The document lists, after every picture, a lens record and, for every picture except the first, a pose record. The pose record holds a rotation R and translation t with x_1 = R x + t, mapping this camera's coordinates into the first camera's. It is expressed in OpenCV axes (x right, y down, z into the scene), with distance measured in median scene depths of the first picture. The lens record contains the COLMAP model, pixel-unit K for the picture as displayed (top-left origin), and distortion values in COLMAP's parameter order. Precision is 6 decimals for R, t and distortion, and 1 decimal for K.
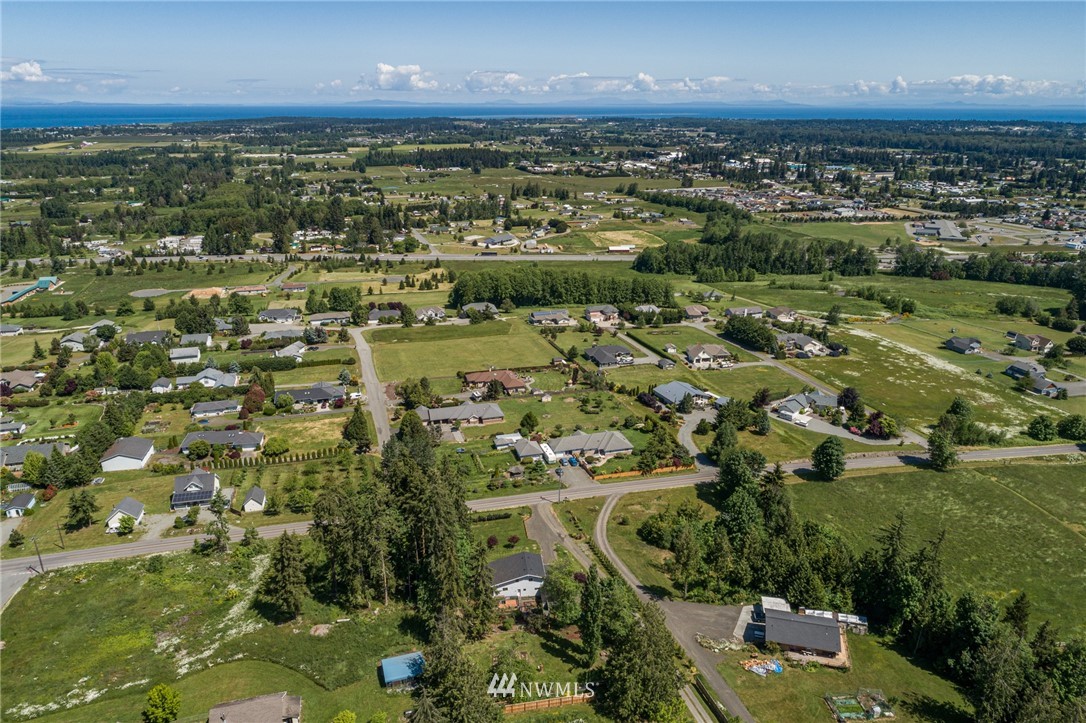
lens RADIAL K [[752.3, 0, 543.0], [0, 752.3, 361.5], [0, 0, 1]] dist [-0.005104, 0.004021]
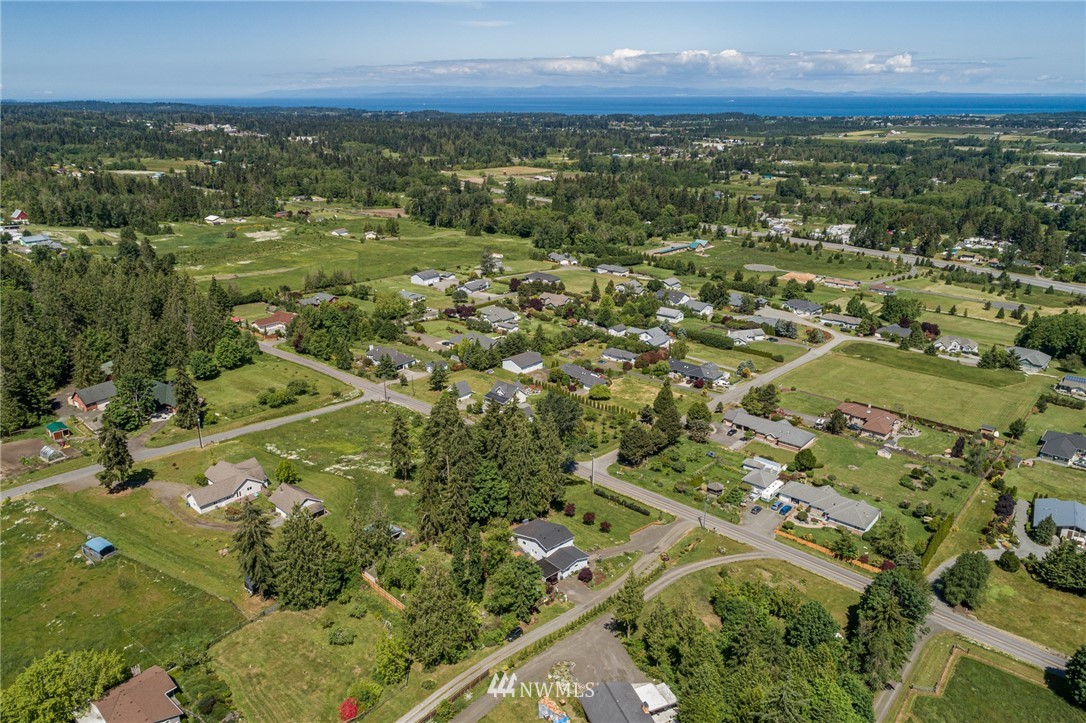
lens RADIAL K [[752.3, 0, 543.0], [0, 752.3, 361.5], [0, 0, 1]] dist [-0.005104, 0.004021]
pose [[0.555654, 0.278914, -0.783234, 0.403264], [-0.269886, 0.951546, 0.147385, -0.067059], [0.786391, 0.129489, 0.604005, 0.160778]]
